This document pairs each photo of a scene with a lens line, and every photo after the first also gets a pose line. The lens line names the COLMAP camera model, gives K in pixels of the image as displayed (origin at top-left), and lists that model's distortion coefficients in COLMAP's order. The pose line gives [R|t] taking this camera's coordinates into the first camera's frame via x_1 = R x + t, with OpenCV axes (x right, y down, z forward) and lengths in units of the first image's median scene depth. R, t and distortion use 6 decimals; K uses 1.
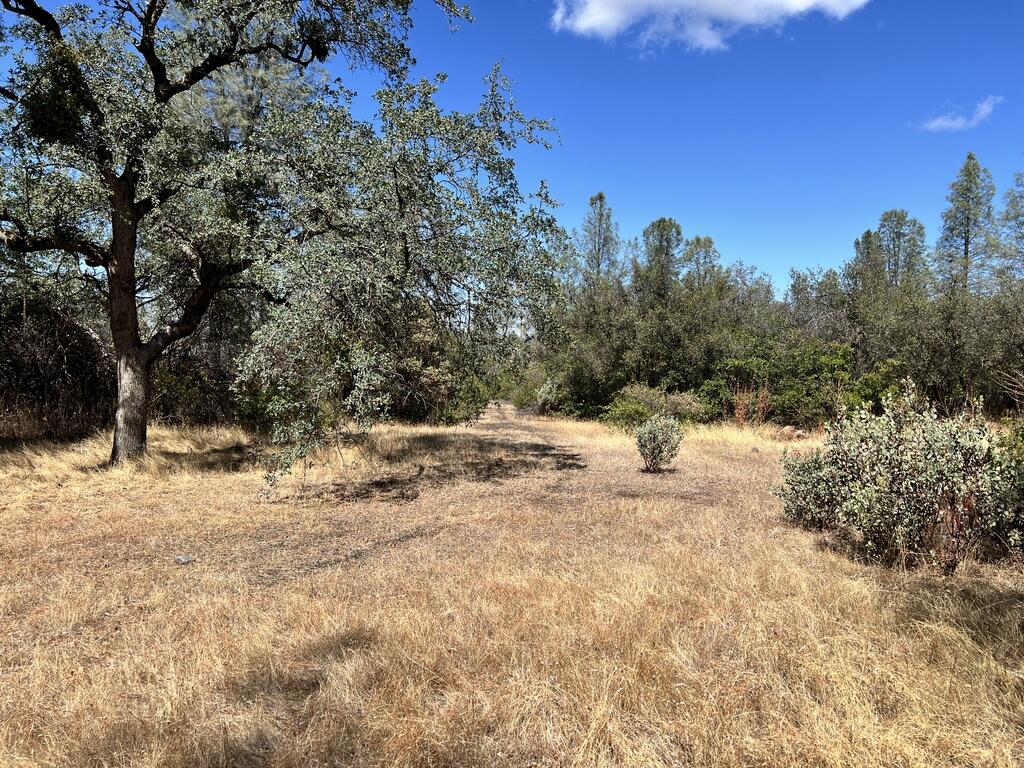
lens RADIAL K [[766.6, 0, 512.4], [0, 766.6, 384.3], [0, 0, 1]] dist [0.013423, 0.002322]
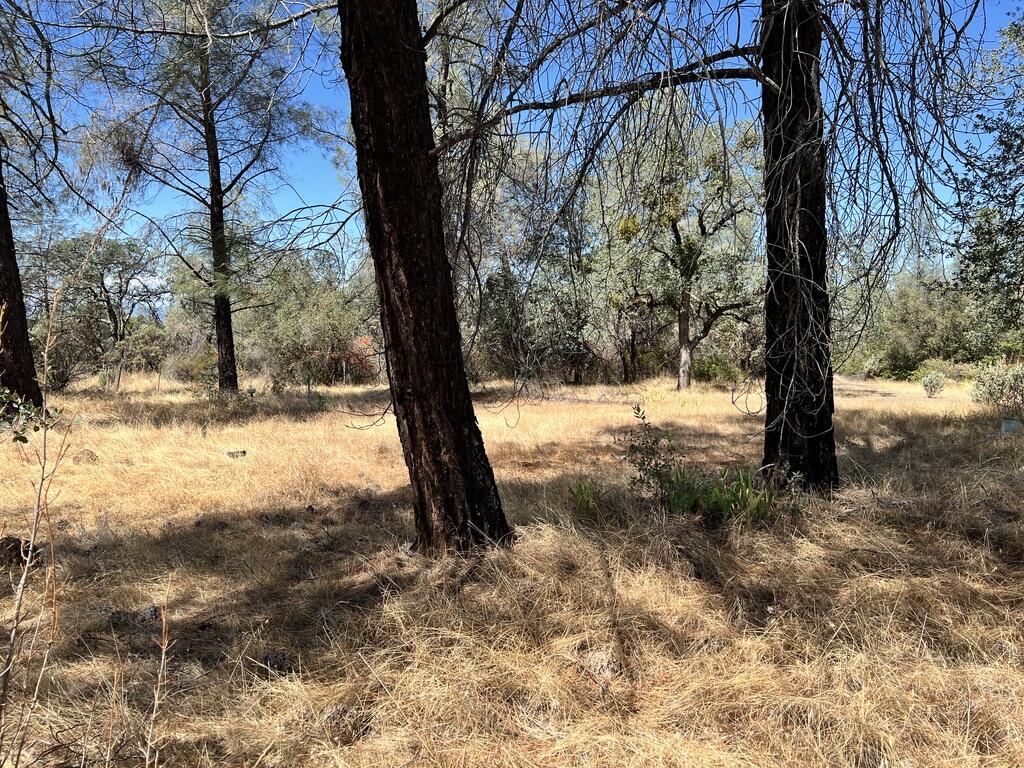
lens RADIAL K [[766.6, 0, 508.4], [0, 766.6, 385.0], [0, 0, 1]] dist [0.013423, 0.002322]
pose [[0.927135, 0.013587, -0.374481, -0.060554], [-0.001845, 0.999496, 0.031695, 0.005826], [0.374723, -0.028695, 0.926693, -0.804135]]
